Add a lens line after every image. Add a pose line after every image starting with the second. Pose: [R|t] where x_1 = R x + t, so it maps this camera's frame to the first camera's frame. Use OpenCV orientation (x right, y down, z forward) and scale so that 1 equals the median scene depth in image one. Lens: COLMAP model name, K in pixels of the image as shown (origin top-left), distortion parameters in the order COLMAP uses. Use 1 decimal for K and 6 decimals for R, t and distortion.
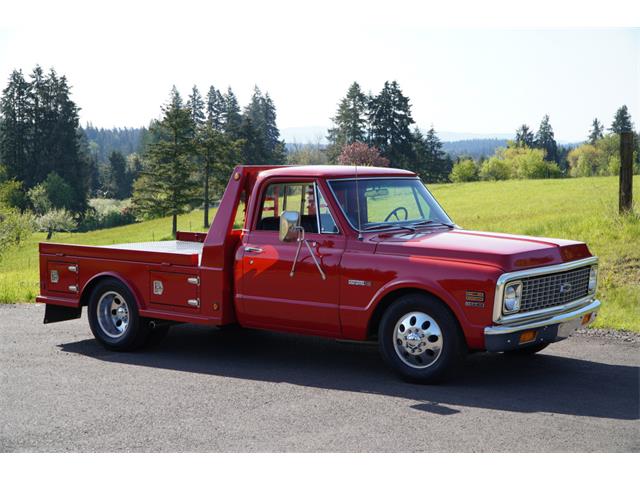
lens RADIAL K [[1106.1, 0, 320.0], [0, 1106.1, 240.0], [0, 0, 1]] dist [-0.152292, -0.401091]
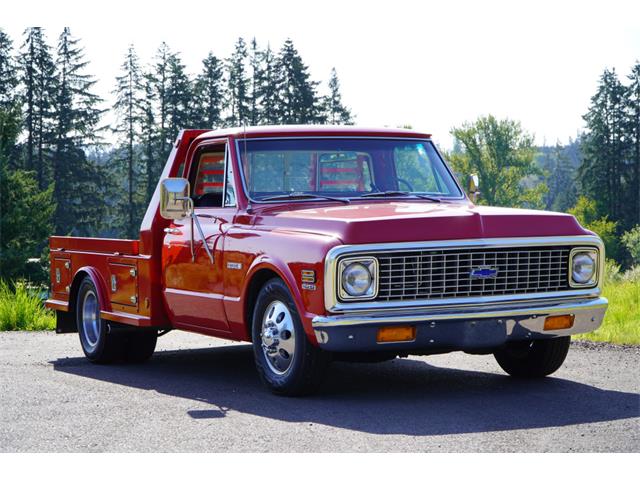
lens RADIAL K [[1555.0, 0, 320.0], [0, 1555.0, 240.0], [0, 0, 1]] dist [-0.333000, 0.594026]
pose [[0.891024, -0.010130, -0.453844, 0.492085], [-0.009360, 0.999128, -0.040677, 0.054056], [0.453861, 0.040493, 0.890152, 0.040810]]
